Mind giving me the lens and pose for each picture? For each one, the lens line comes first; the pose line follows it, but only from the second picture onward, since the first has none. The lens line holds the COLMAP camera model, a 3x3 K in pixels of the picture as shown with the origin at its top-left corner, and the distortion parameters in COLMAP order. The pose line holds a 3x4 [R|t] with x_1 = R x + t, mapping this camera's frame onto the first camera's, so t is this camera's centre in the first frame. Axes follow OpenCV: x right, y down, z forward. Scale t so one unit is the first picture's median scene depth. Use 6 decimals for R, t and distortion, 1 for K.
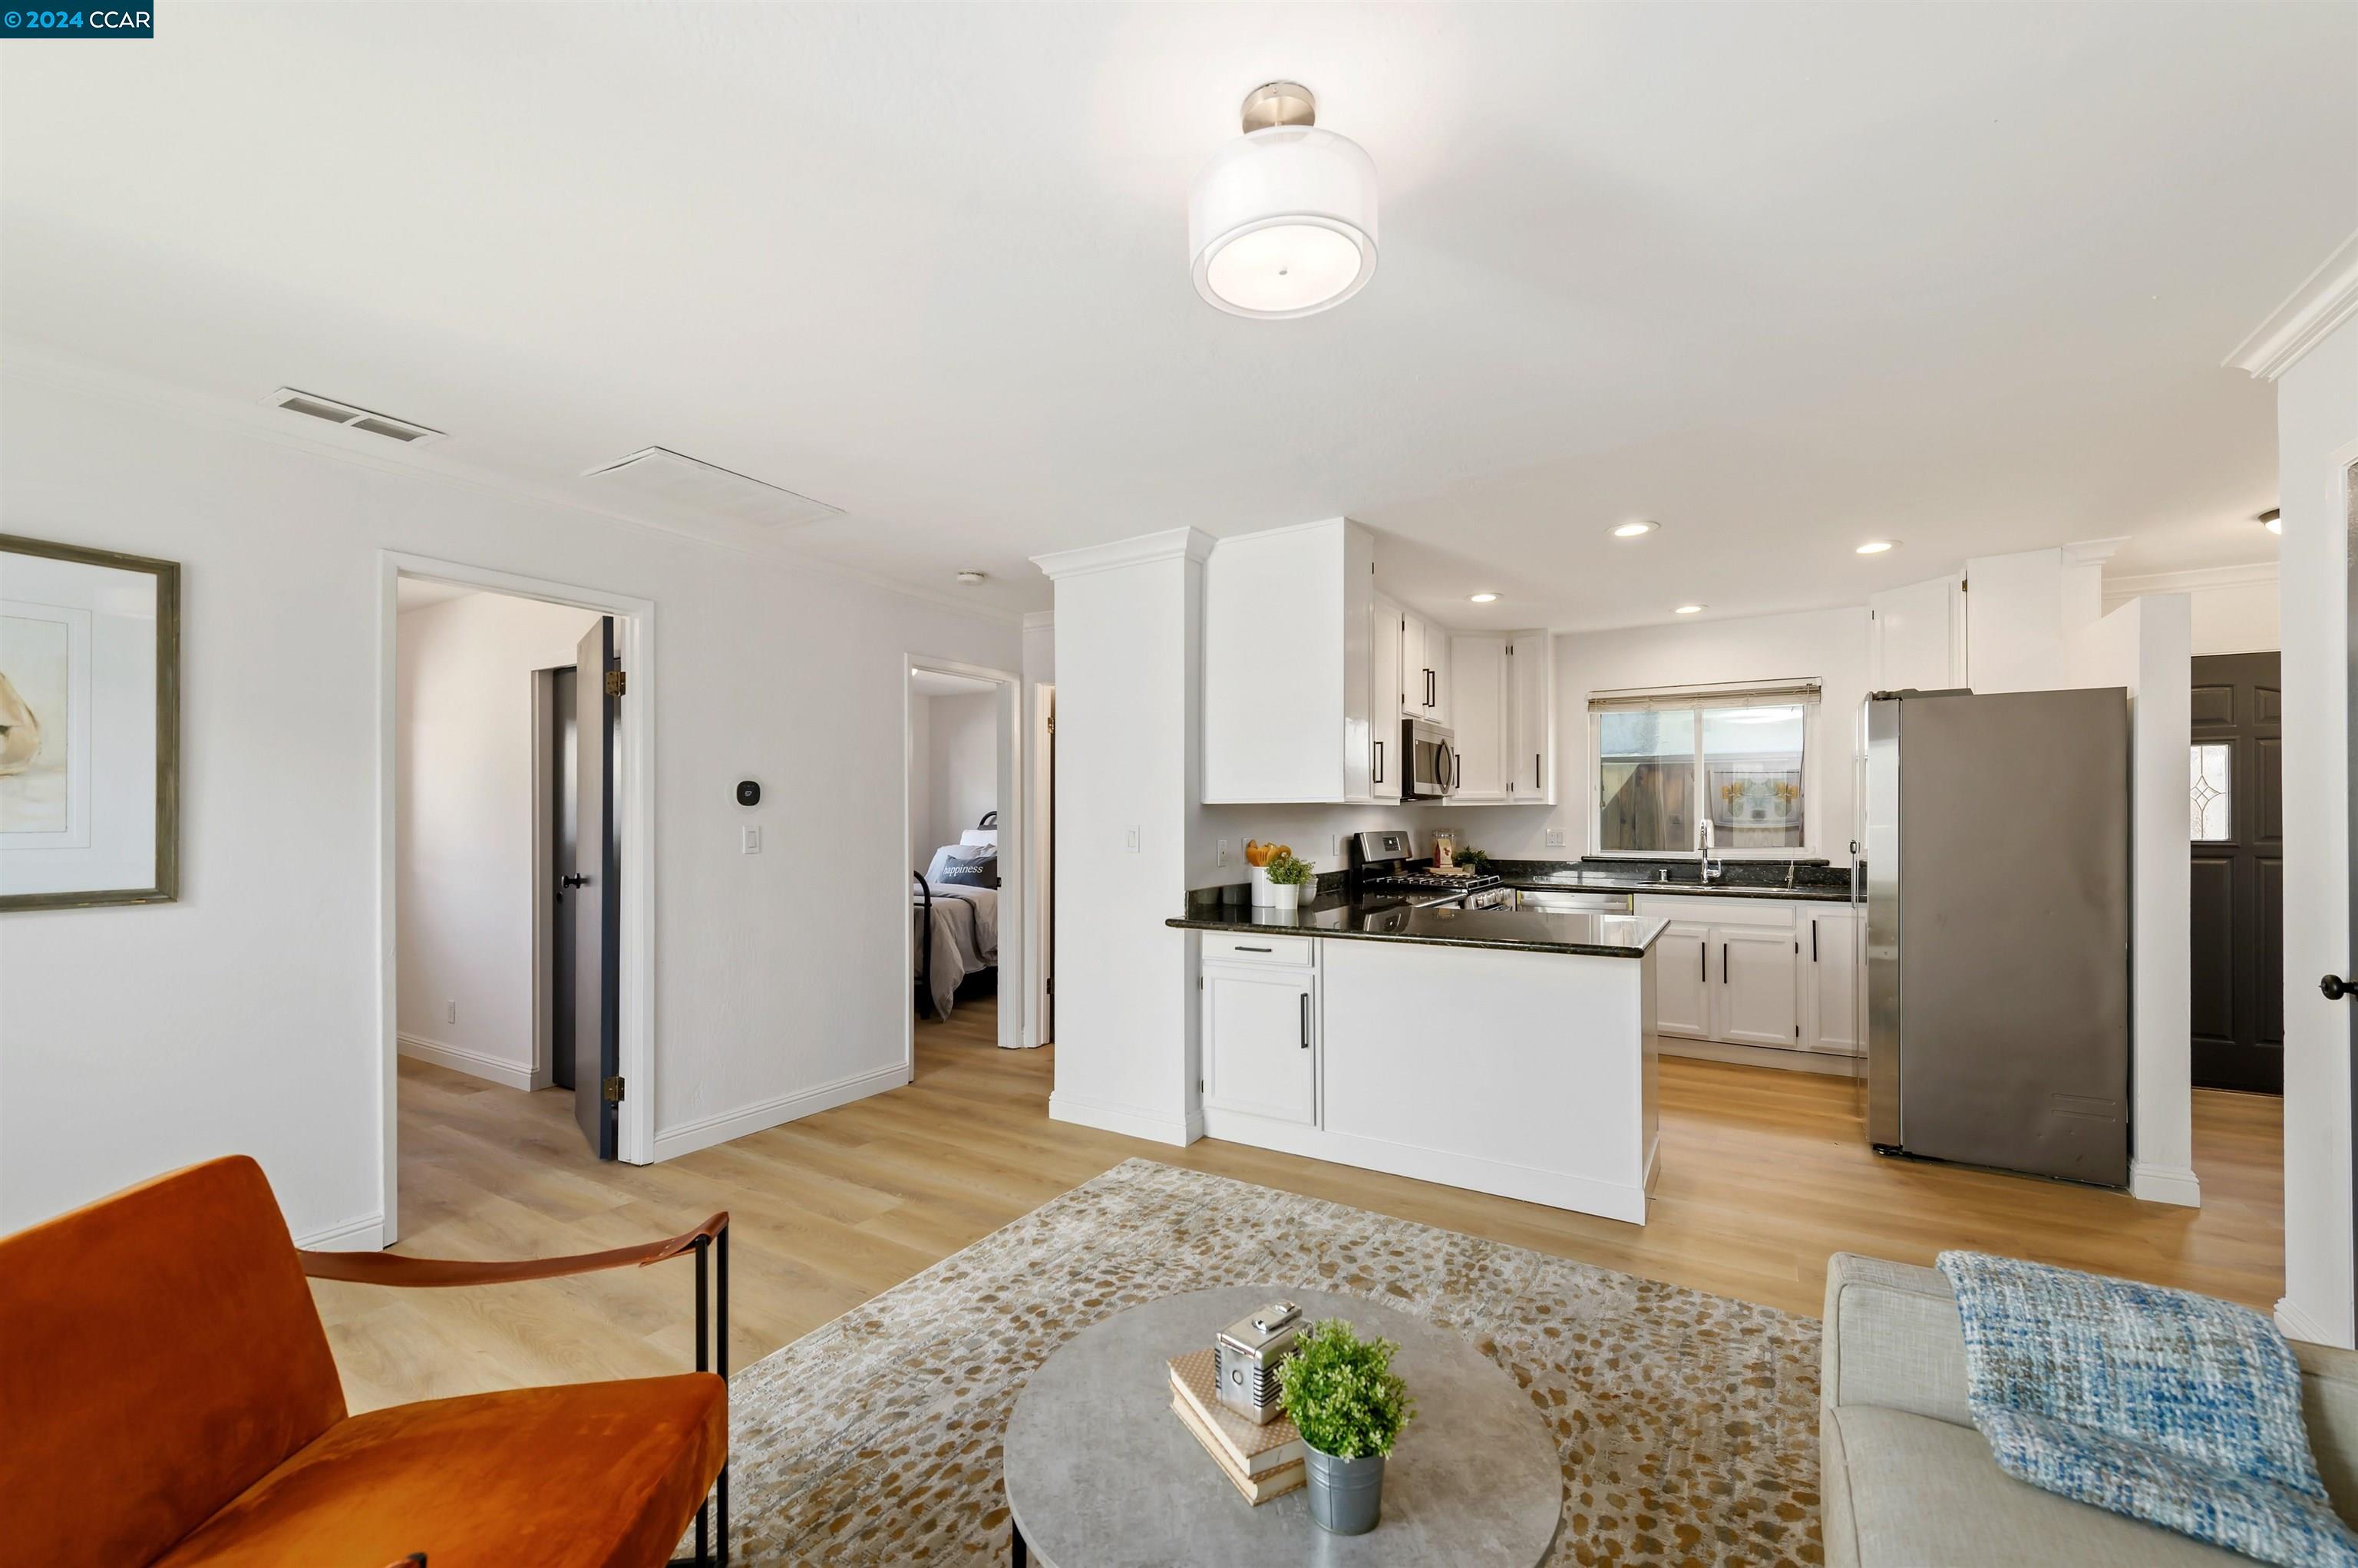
lens RADIAL K [[924.1, 0, 1196.4], [0, 924.1, 821.9], [0, 0, 1]] dist [0.011611, -0.000957]
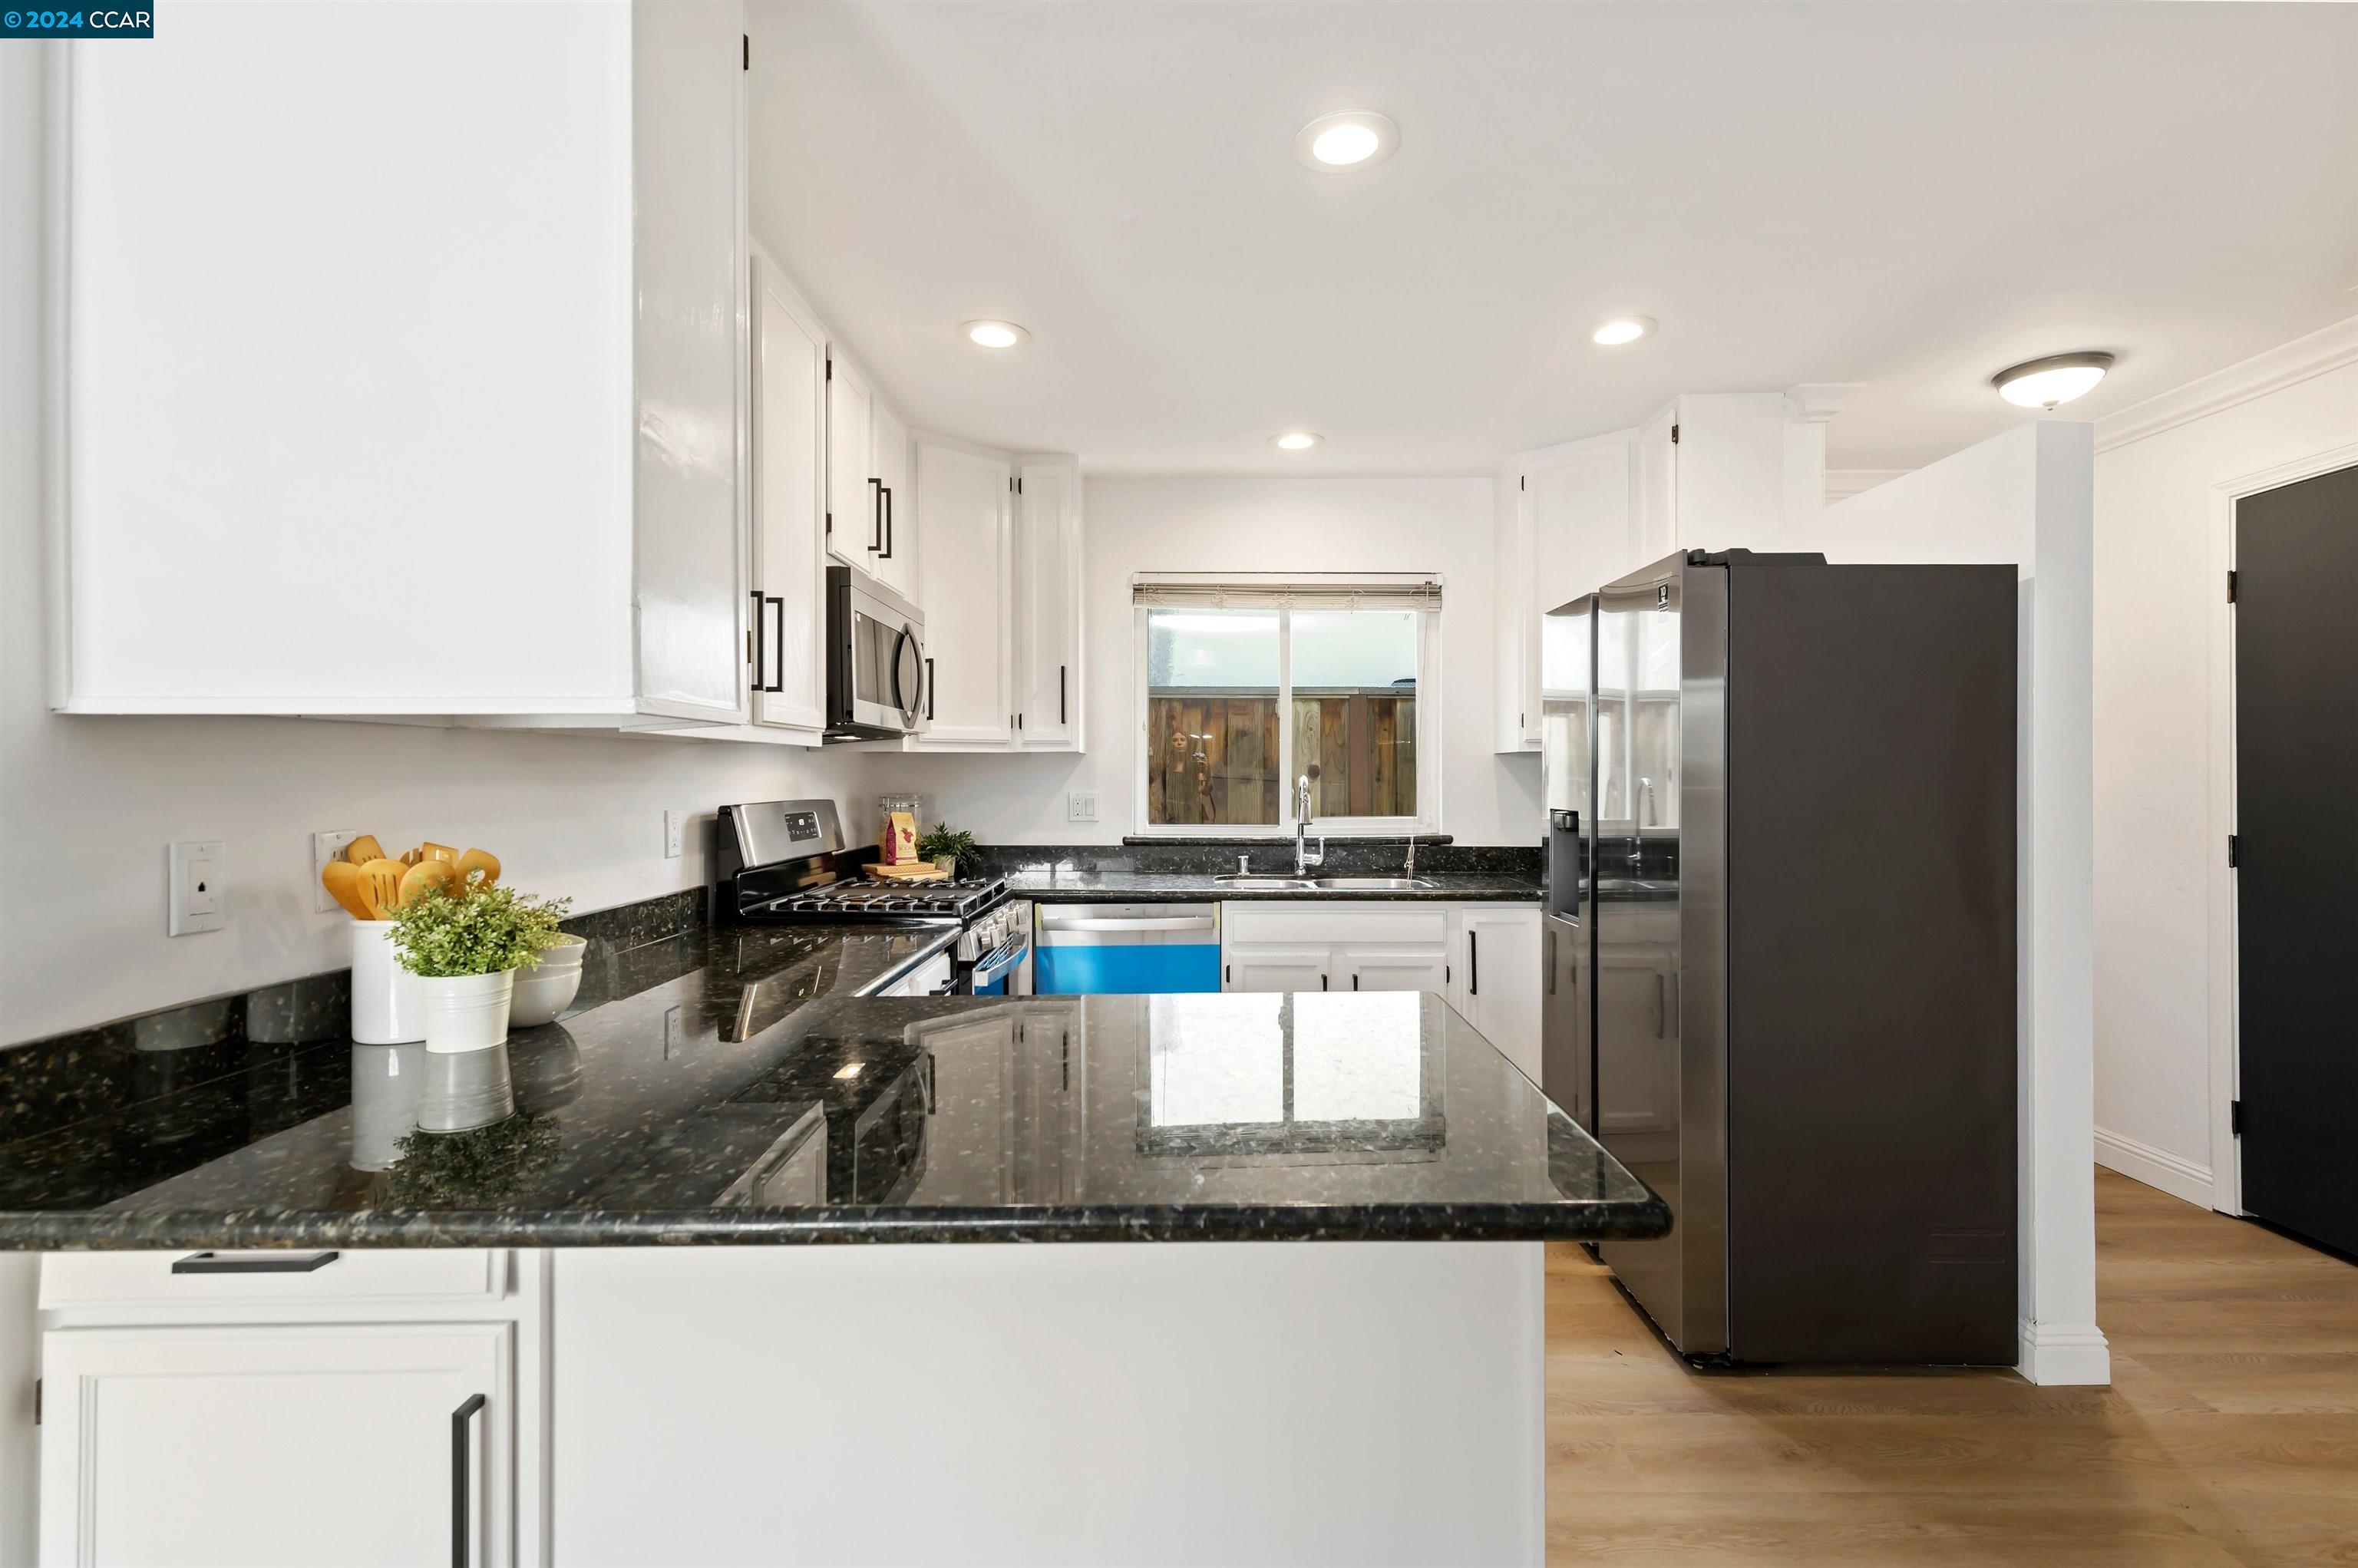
lens RADIAL K [[1071.6, 0, 1183.6], [0, 1071.6, 771.3], [0, 0, 1]] dist [0.011012, -0.001480]
pose [[0.854217, 0.003768, 0.519904, 0.093512], [0.001005, 0.999960, -0.008898, -0.000186], [-0.519916, 0.008123, 0.854178, 0.437610]]
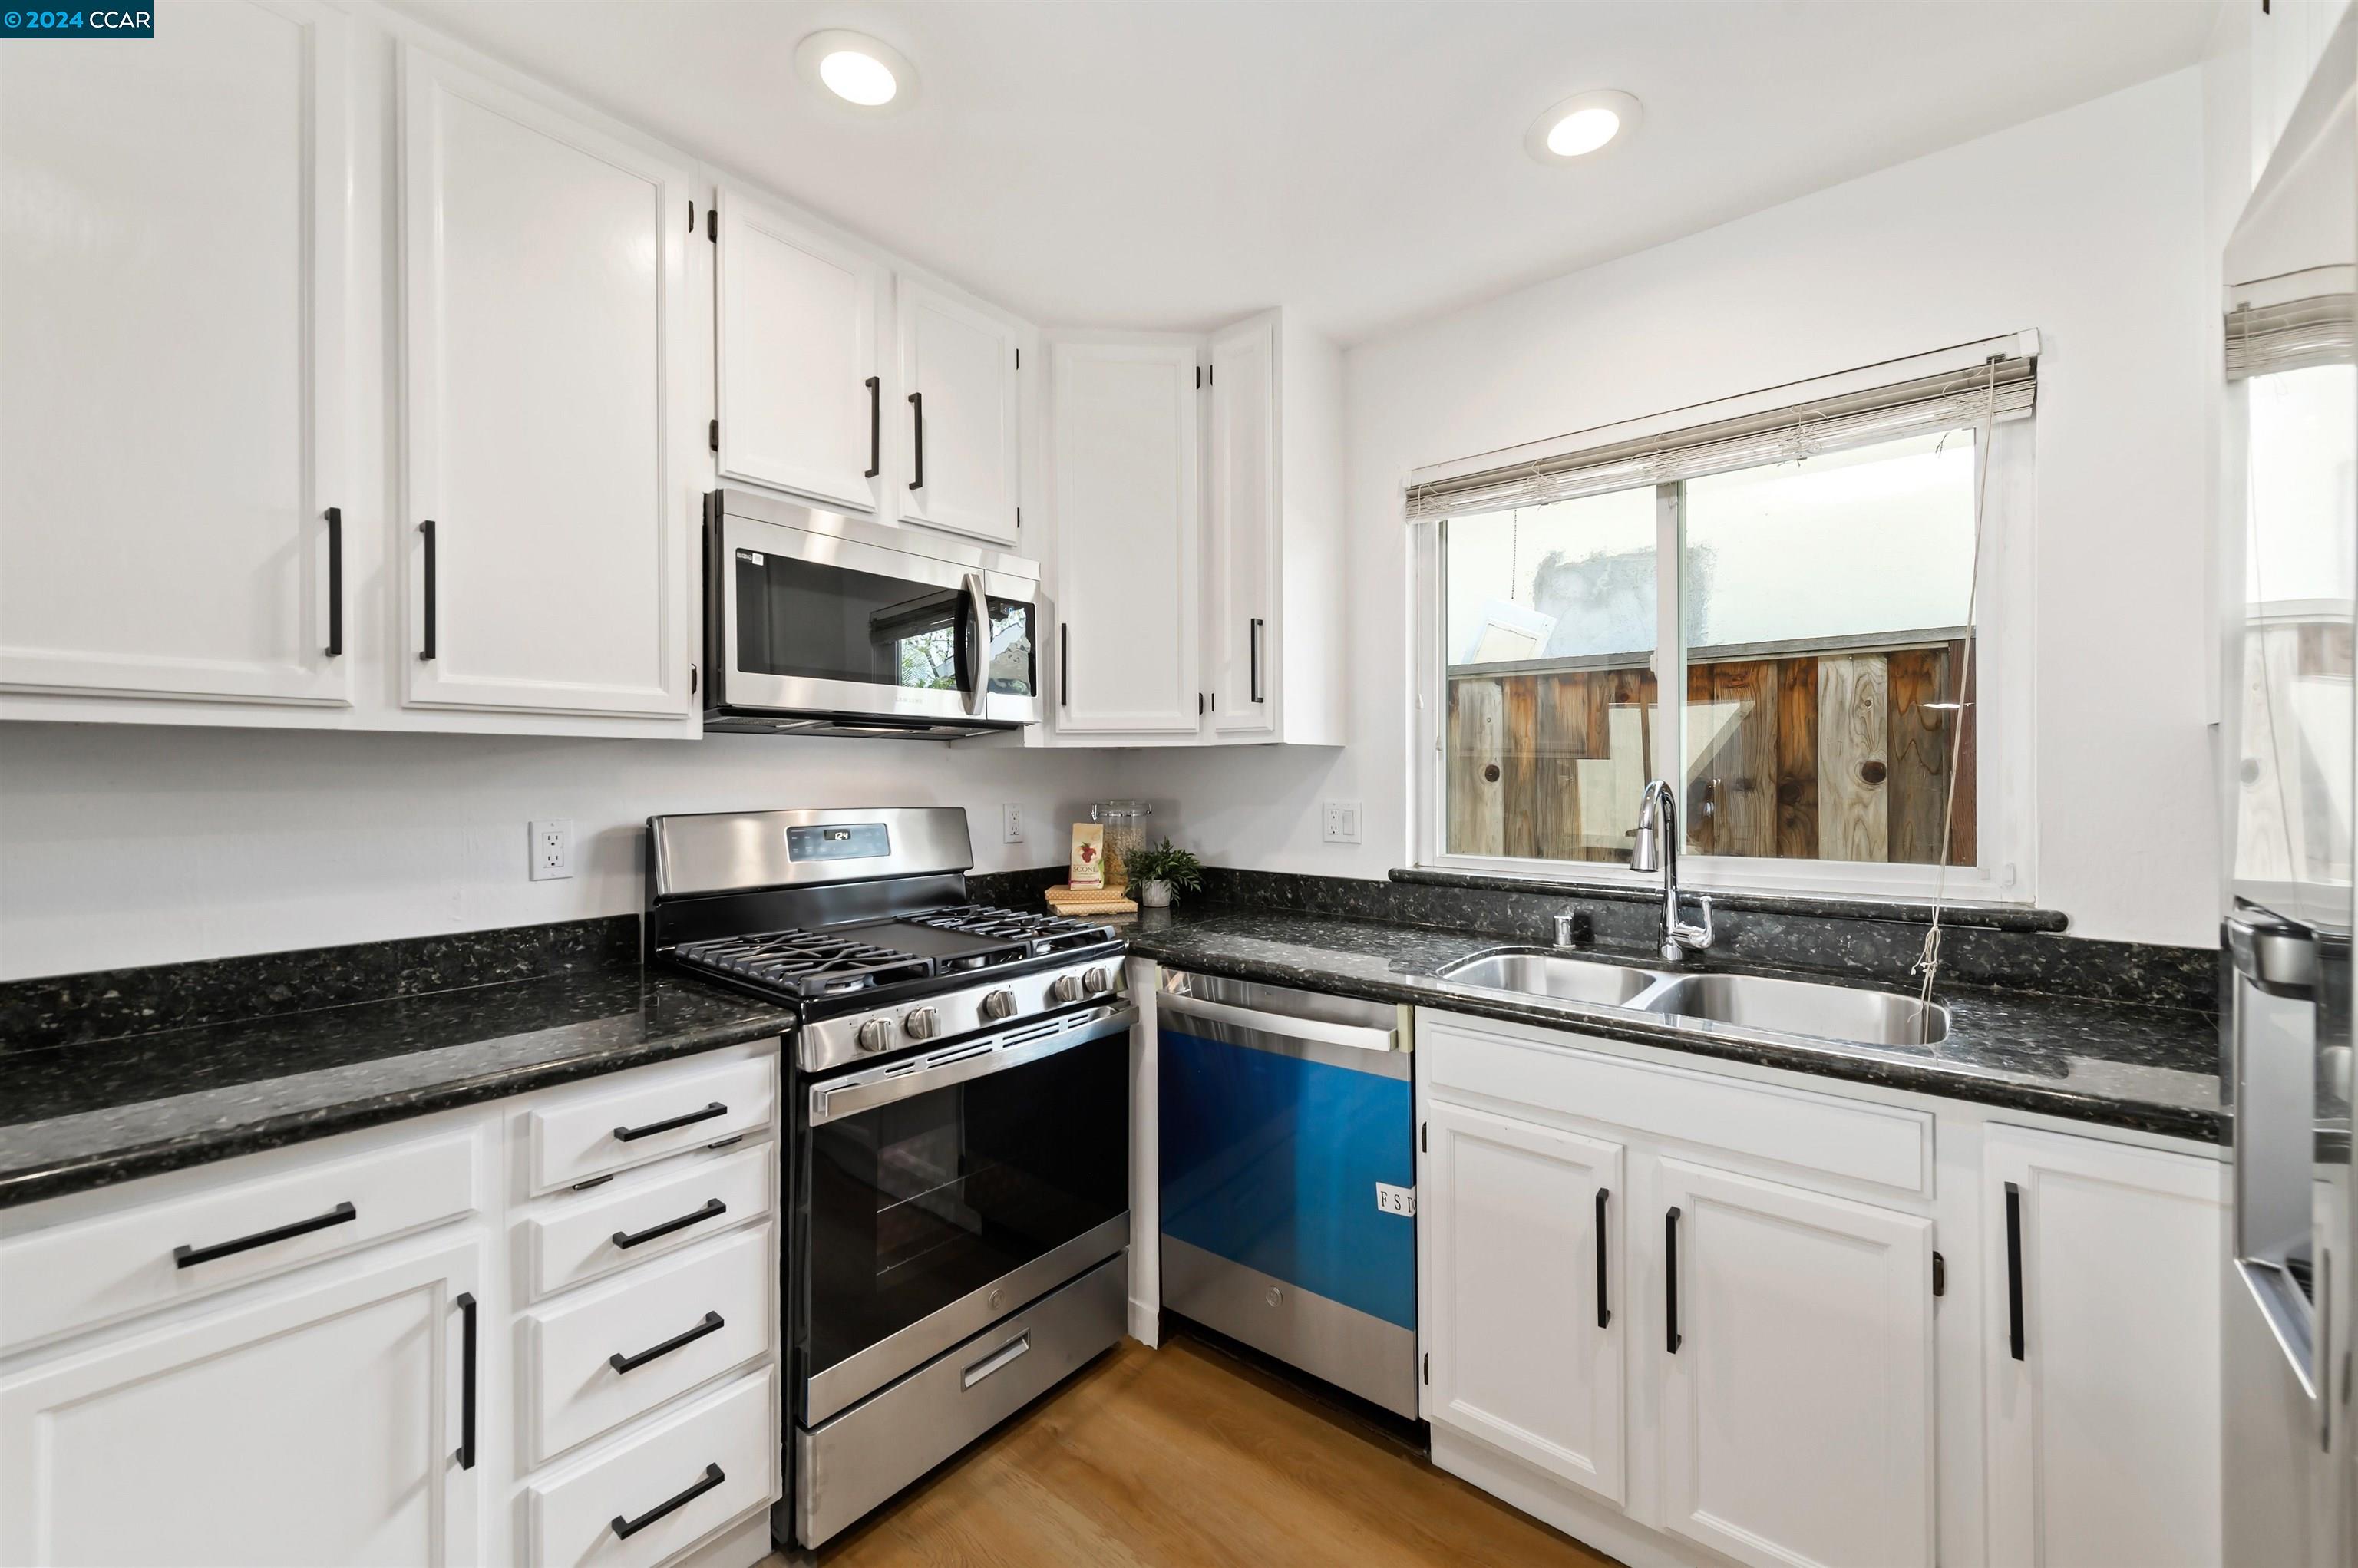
lens RADIAL K [[924.1, 0, 1196.7], [0, 924.1, 777.1], [0, 0, 1]] dist [0.011611, -0.000957]
pose [[0.991286, 0.001659, -0.131715, 0.456572], [-0.002139, 0.999992, -0.003505, -0.002810], [0.131708, 0.003756, 0.991281, 0.686261]]
